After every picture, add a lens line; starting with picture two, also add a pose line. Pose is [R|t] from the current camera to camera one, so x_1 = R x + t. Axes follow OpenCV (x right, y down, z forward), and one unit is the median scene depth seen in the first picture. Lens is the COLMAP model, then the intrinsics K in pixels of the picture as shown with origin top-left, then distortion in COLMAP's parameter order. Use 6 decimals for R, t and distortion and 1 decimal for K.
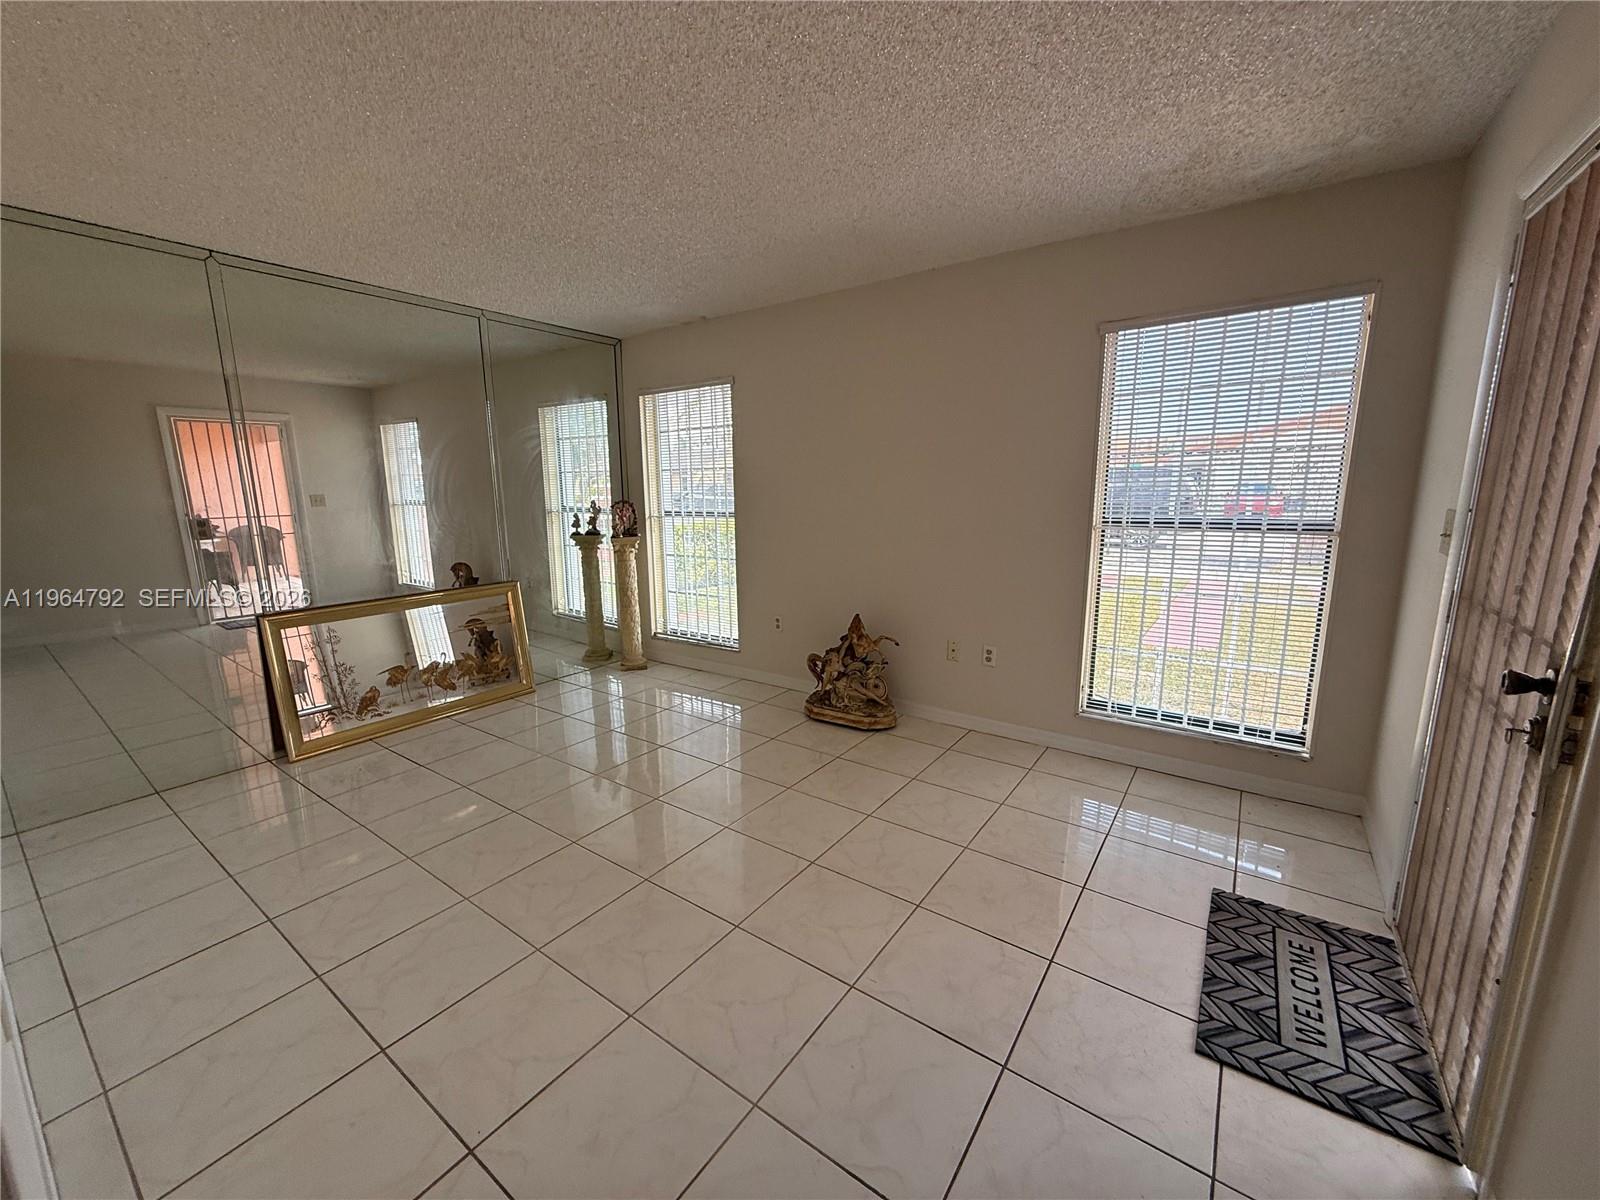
lens RADIAL K [[636.9, 0, 801.4], [0, 636.9, 600.5], [0, 0, 1]] dist [-0.011481, -0.000081]
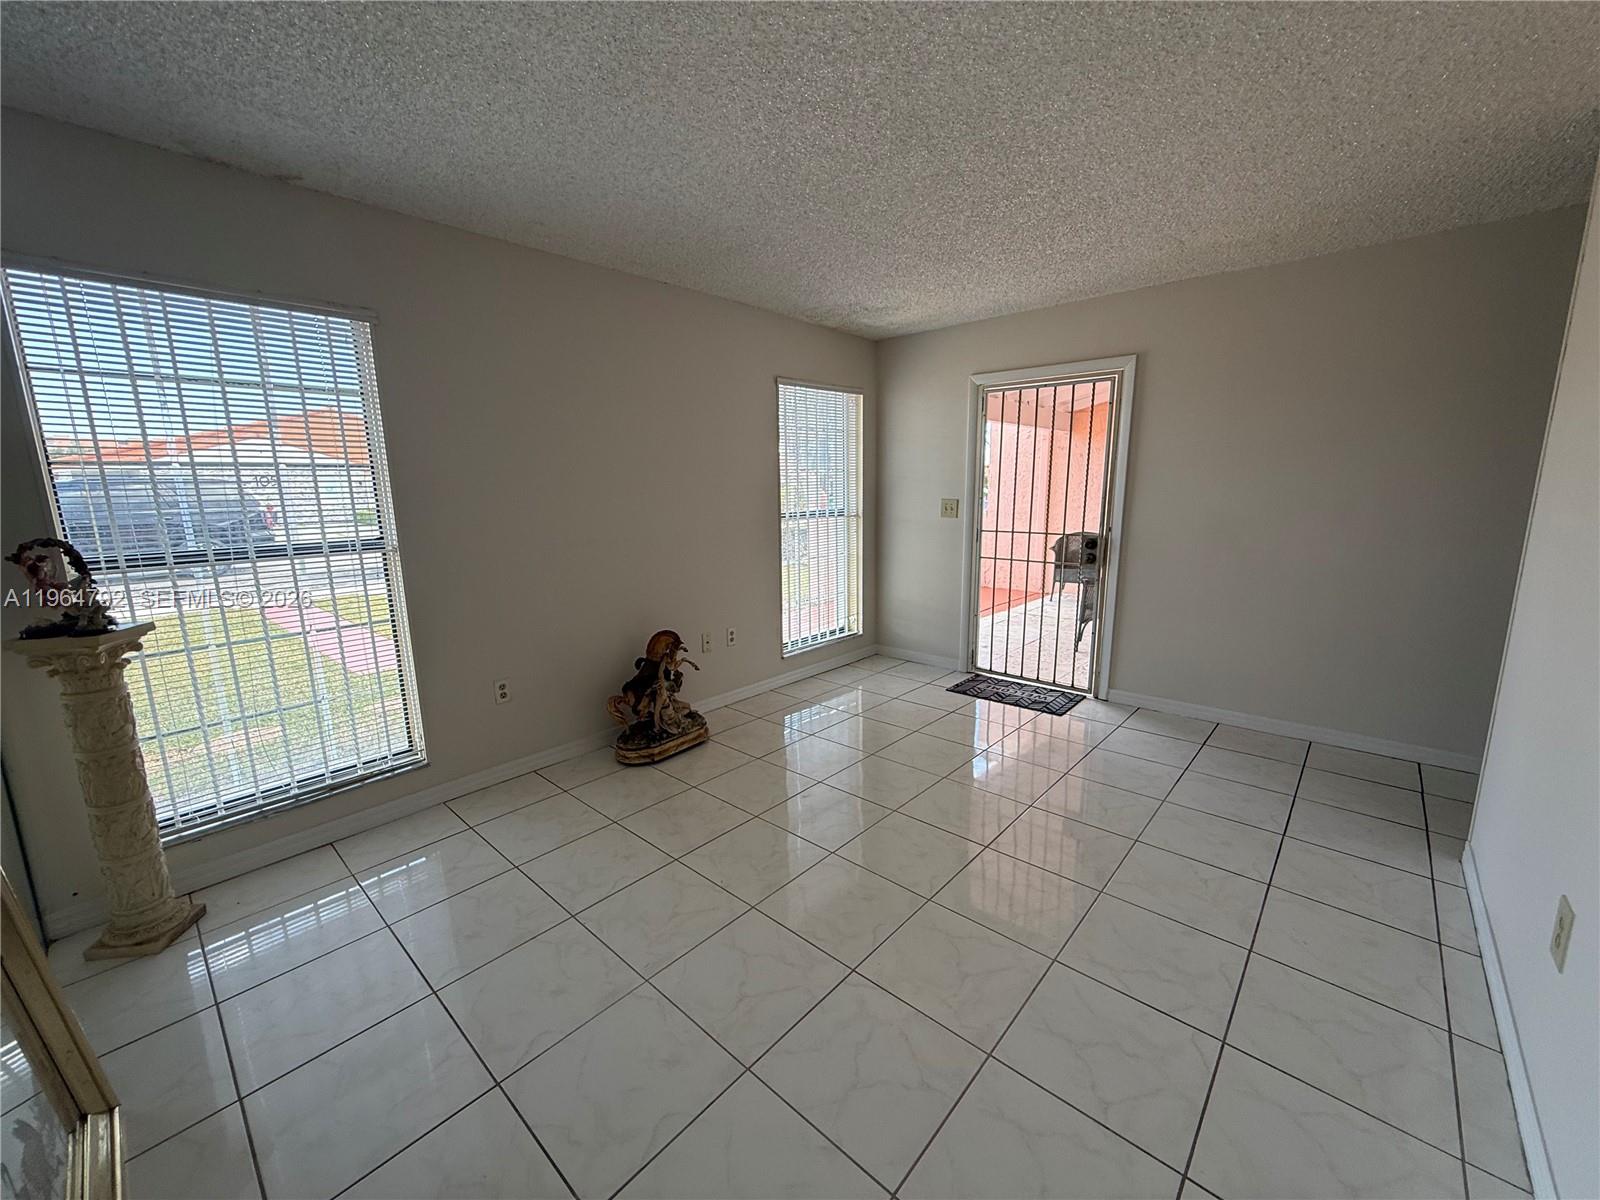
lens RADIAL K [[636.9, 0, 802.7], [0, 636.9, 603.6], [0, 0, 1]] dist [-0.011481, -0.000081]
pose [[0.120497, -0.167544, 0.978473, -0.946780], [0.202196, 0.969135, 0.141045, -0.126635], [-0.971904, 0.180848, 0.150655, 0.796155]]
